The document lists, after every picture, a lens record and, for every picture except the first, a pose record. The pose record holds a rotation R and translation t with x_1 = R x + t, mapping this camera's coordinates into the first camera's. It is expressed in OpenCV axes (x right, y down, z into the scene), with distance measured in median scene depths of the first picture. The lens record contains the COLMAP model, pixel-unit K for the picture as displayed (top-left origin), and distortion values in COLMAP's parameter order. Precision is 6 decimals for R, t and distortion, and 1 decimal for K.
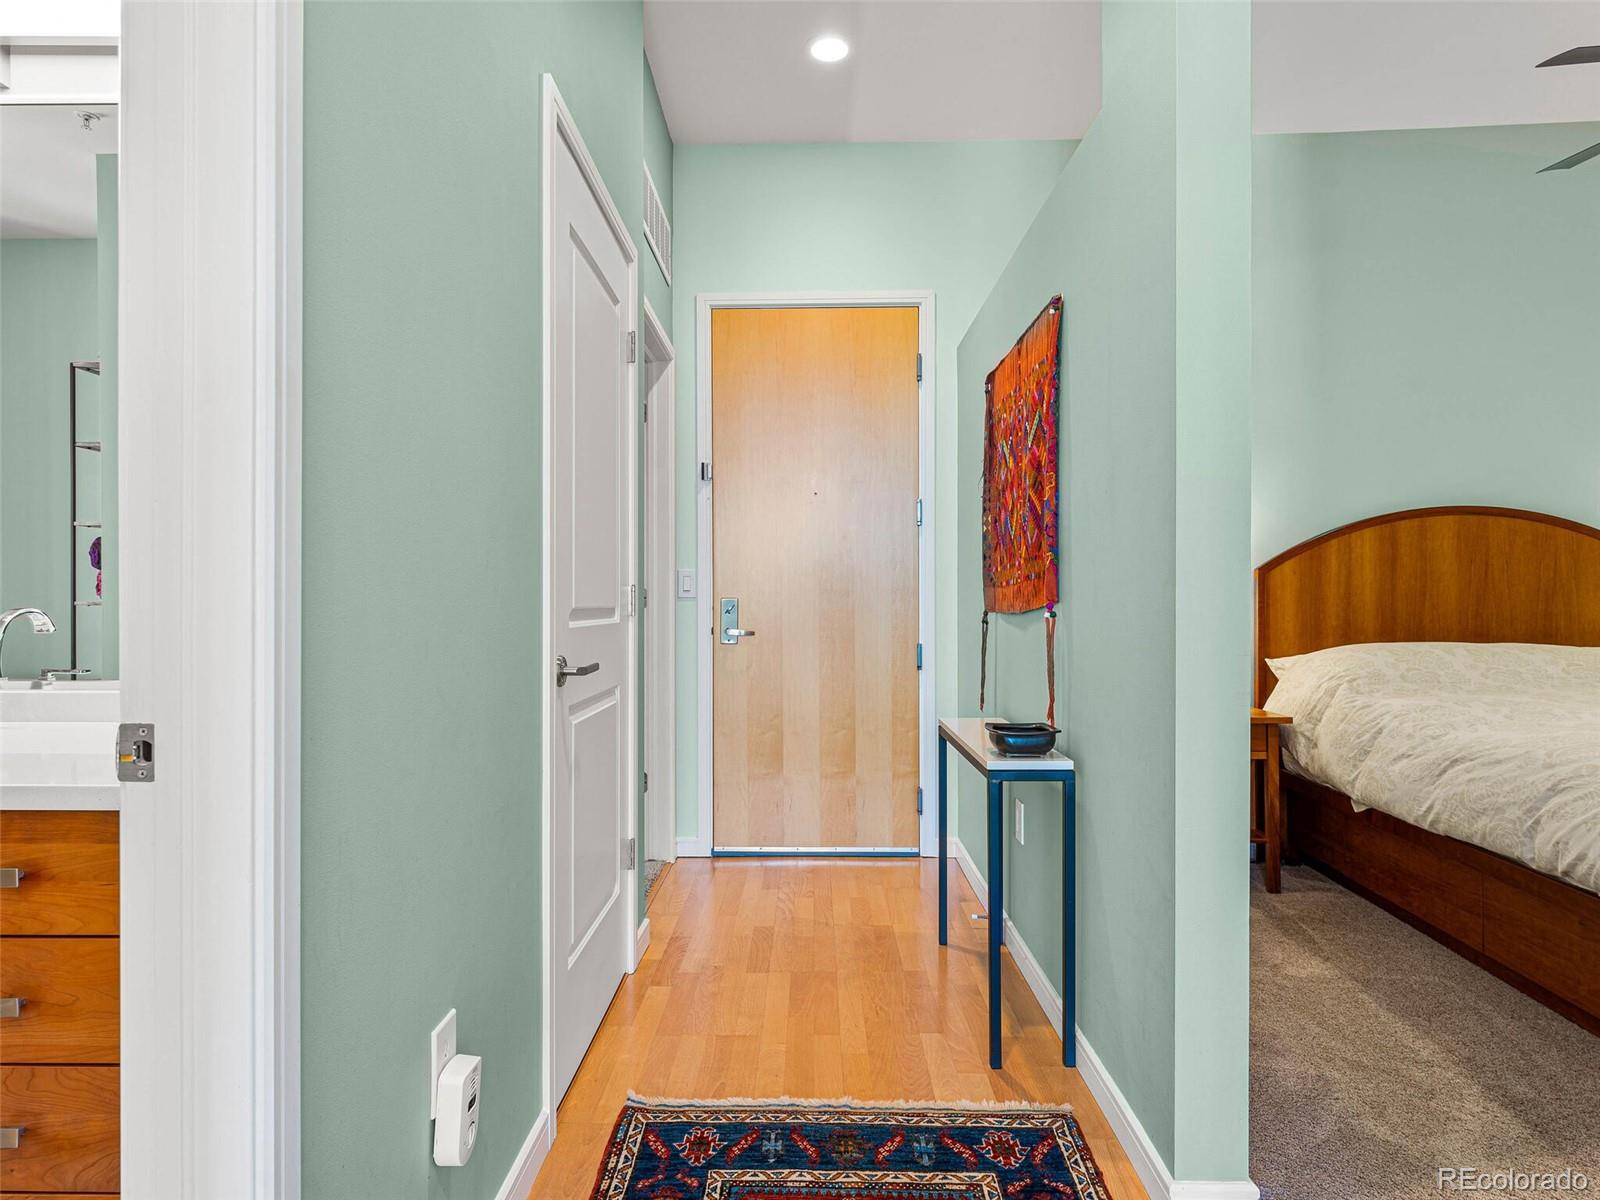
lens RADIAL K [[916.5, 0, 791.5], [0, 916.5, 601.1], [0, 0, 1]] dist [0.001743, 0.000139]
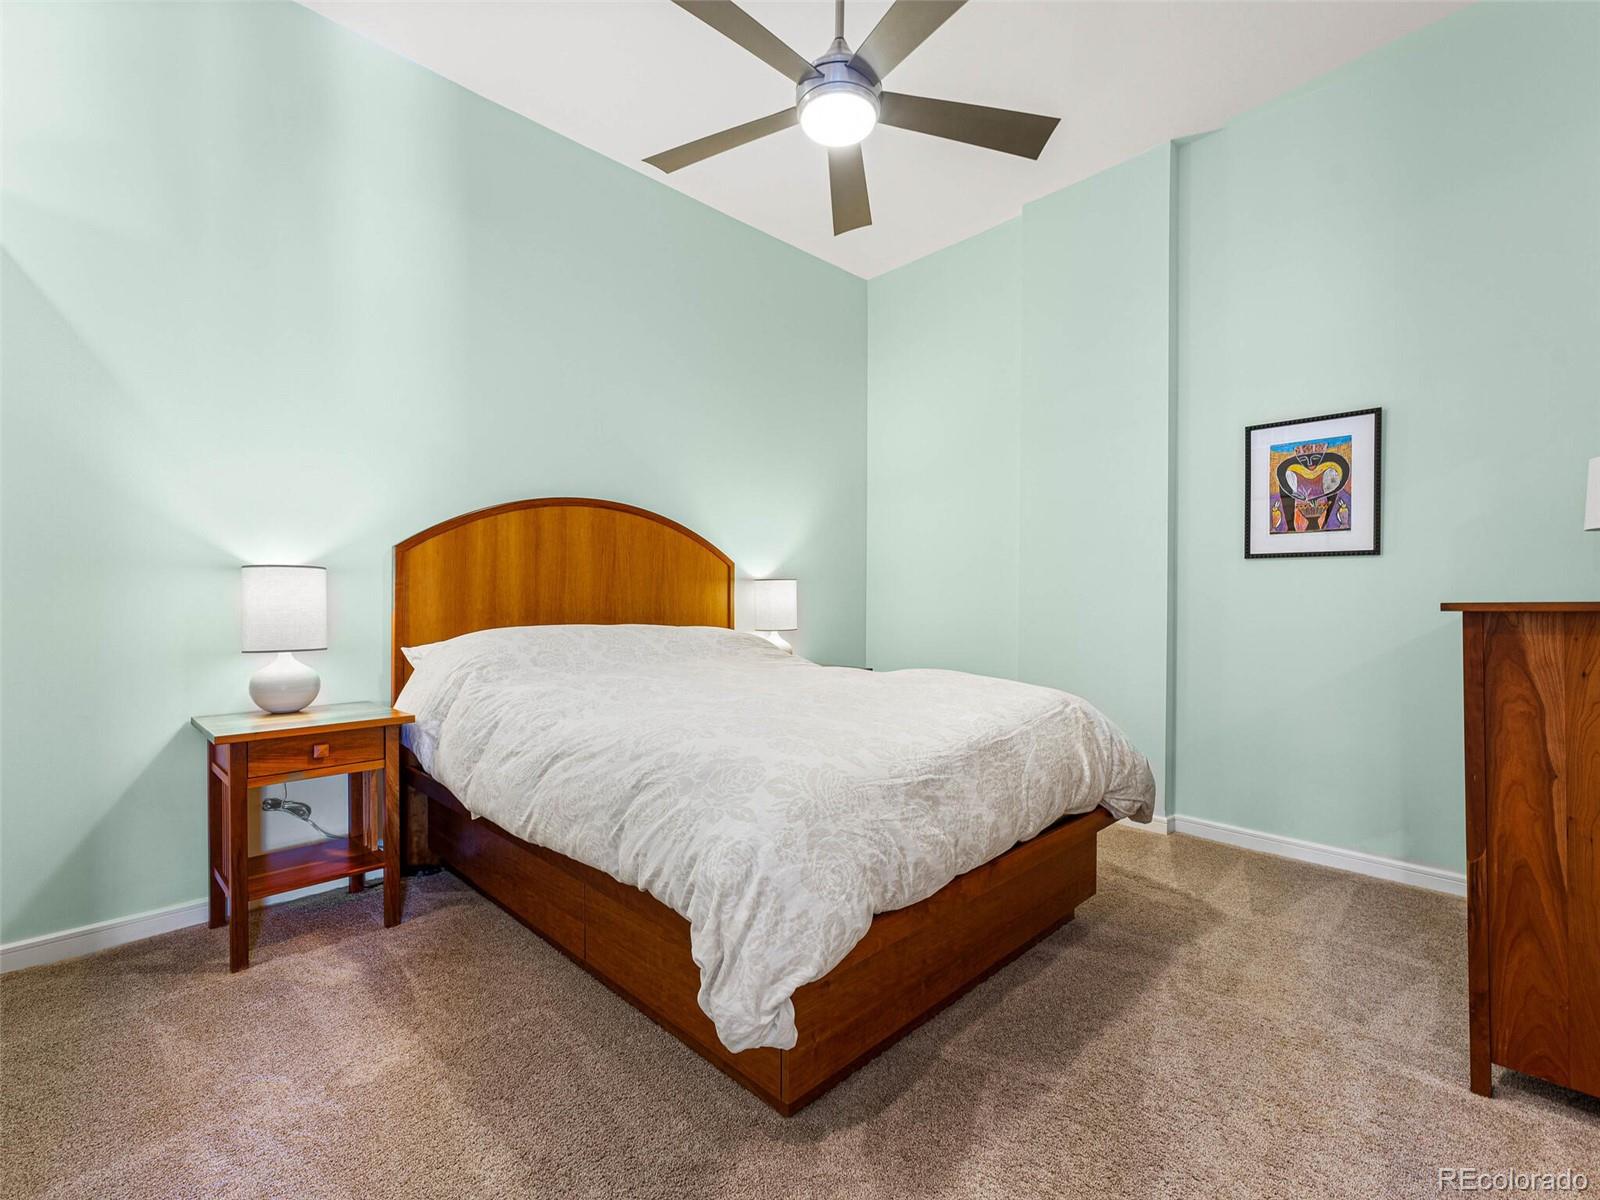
lens RADIAL K [[720.1, 0, 794.4], [0, 720.1, 598.5], [0, 0, 1]] dist [0.002816, -0.000370]
pose [[0.659797, 0.008550, 0.751396, 0.280247], [-0.004987, 0.999963, -0.006999, 0.021252], [-0.751428, 0.000871, 0.659815, 0.296298]]
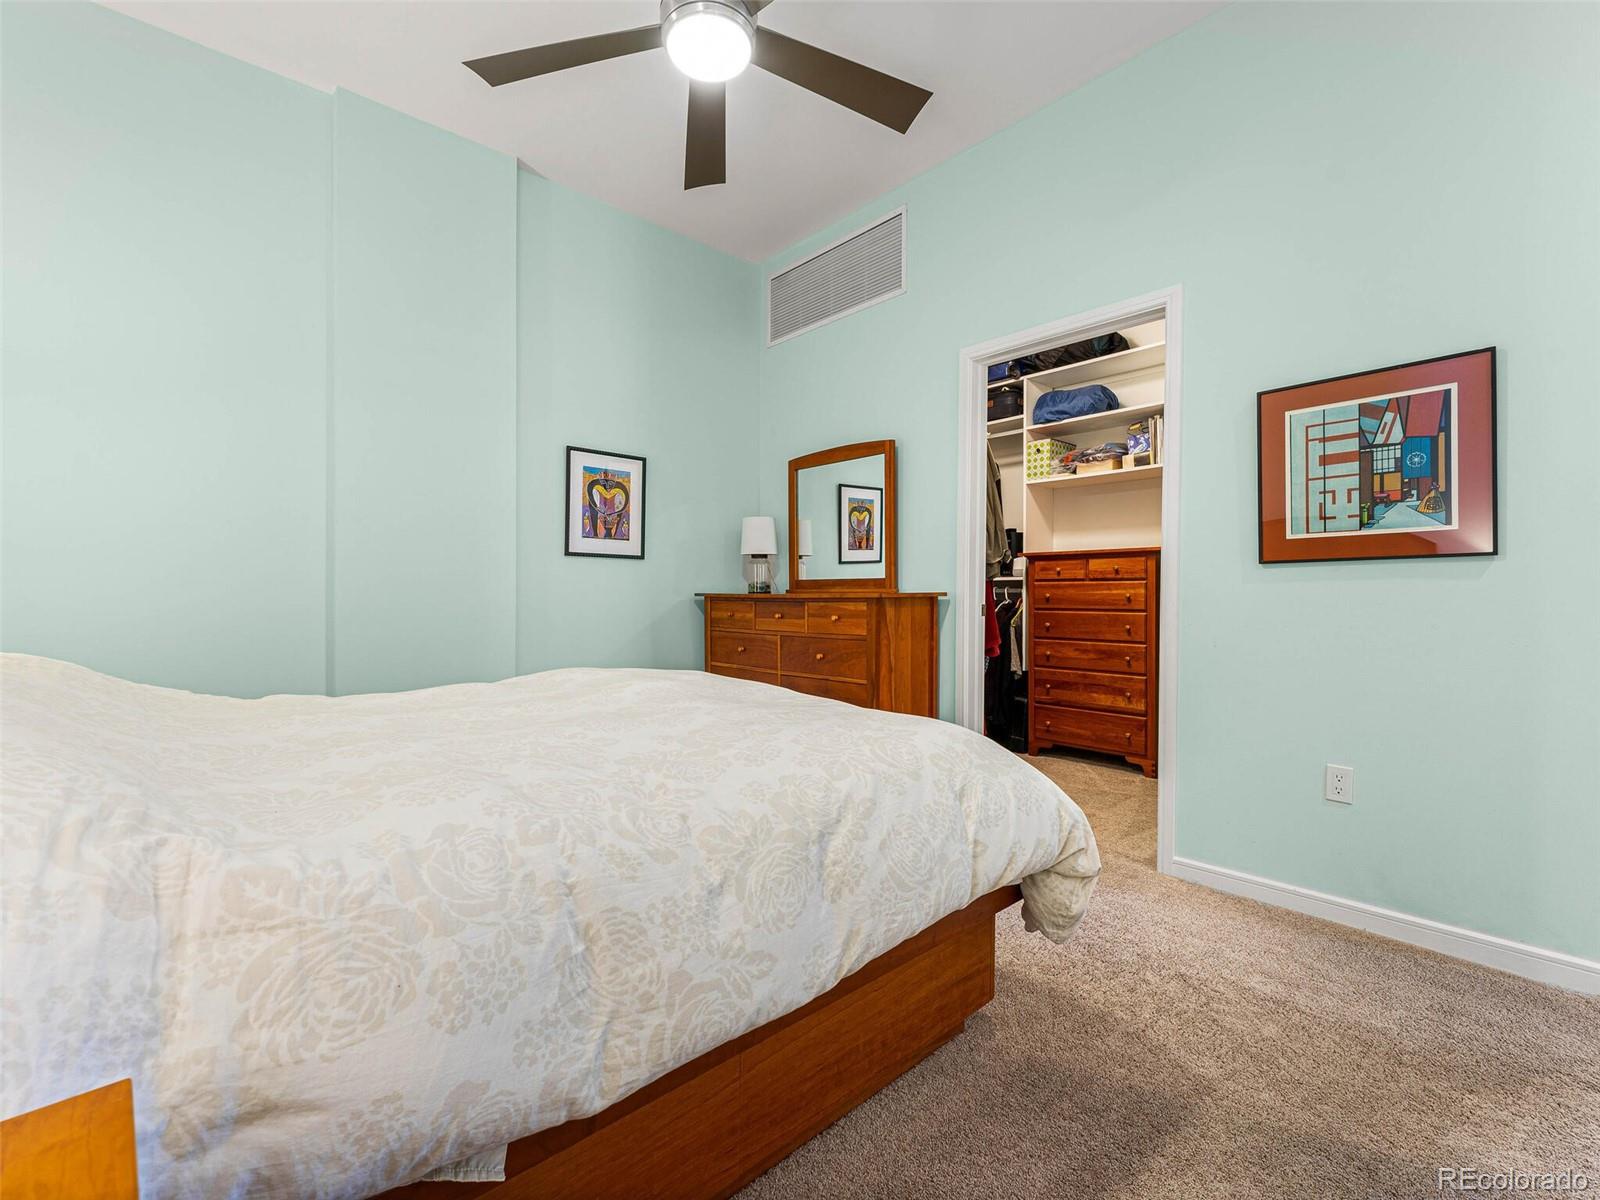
lens RADIAL K [[720.1, 0, 794.4], [0, 720.1, 598.5], [0, 0, 1]] dist [0.002816, -0.000370]
pose [[-0.724800, -0.001945, 0.688957, 0.341762], [0.001098, 0.999991, 0.003978, 0.022259], [-0.688959, 0.003640, -0.724791, 1.039882]]
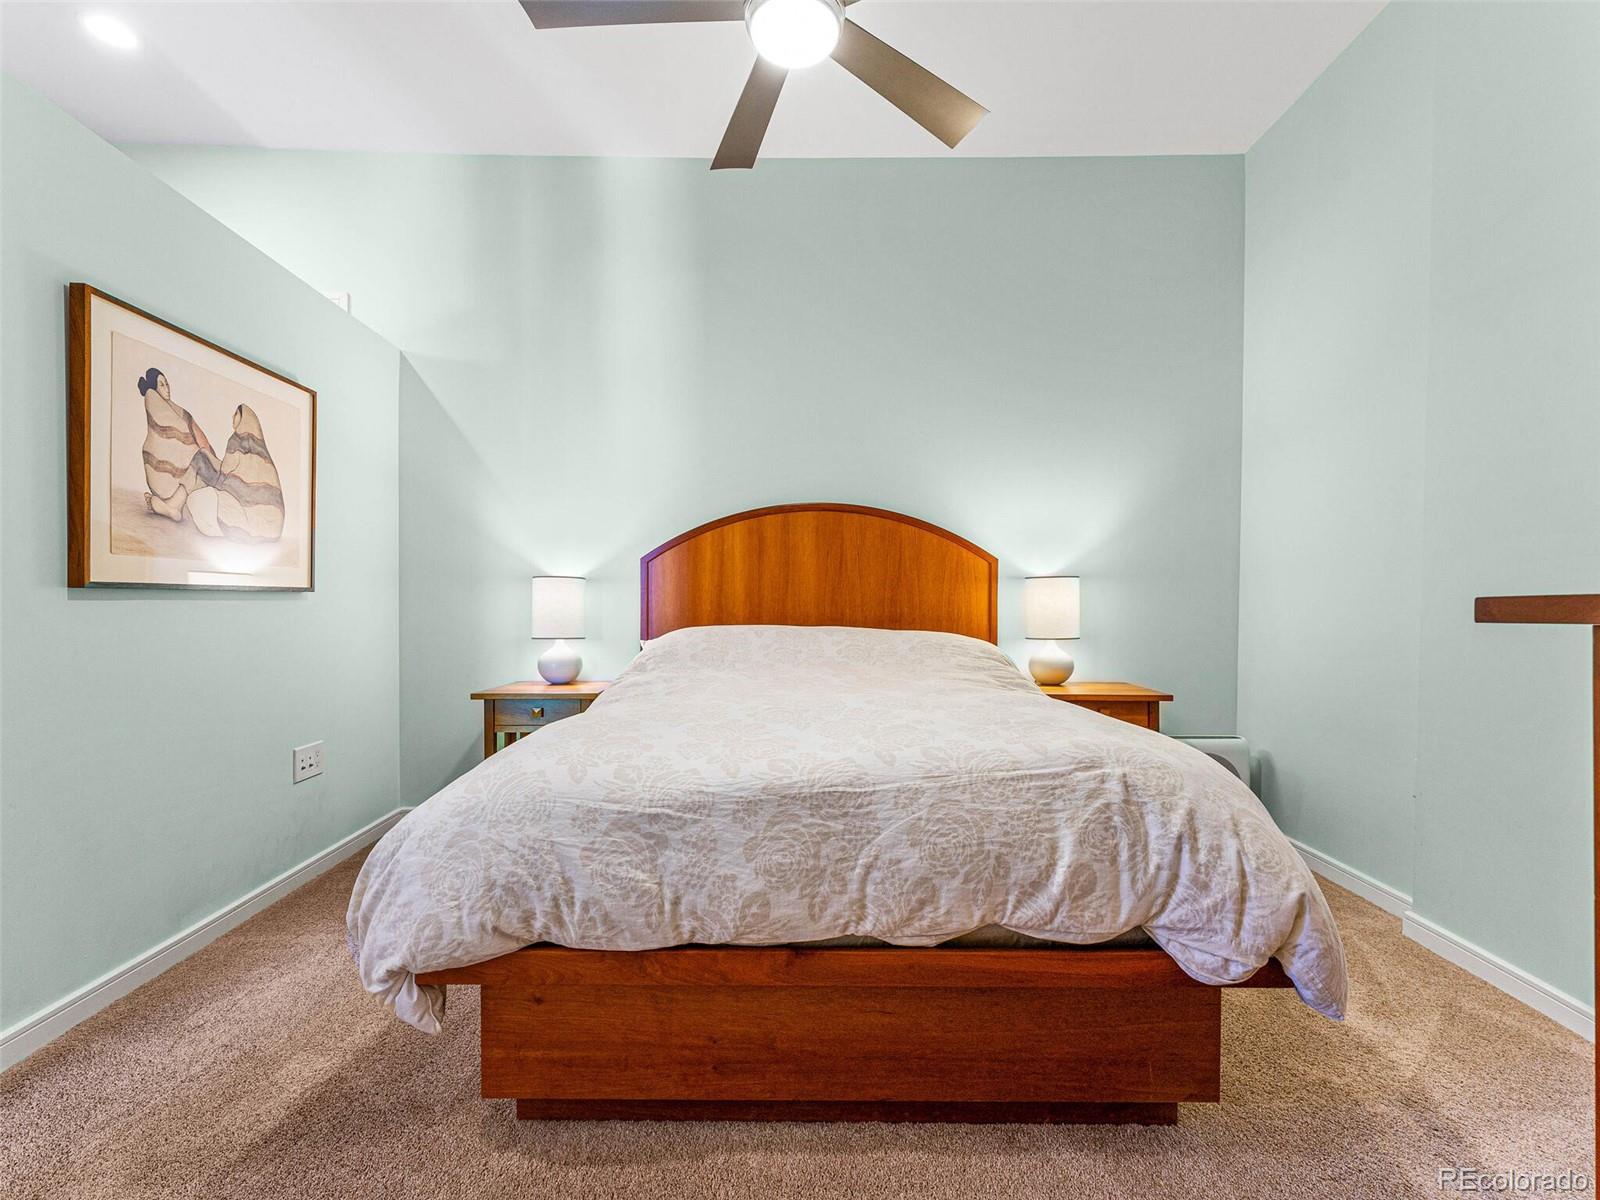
lens RADIAL K [[725.8, 0, 800.3], [0, 725.8, 613.3], [0, 0, 1]] dist [0.002126, 0.000092]
pose [[0.998011, 0.007199, 0.062620, 0.742145], [-0.007978, 0.999894, 0.012210, 0.021453], [-0.062525, -0.012685, 0.997963, 0.145485]]
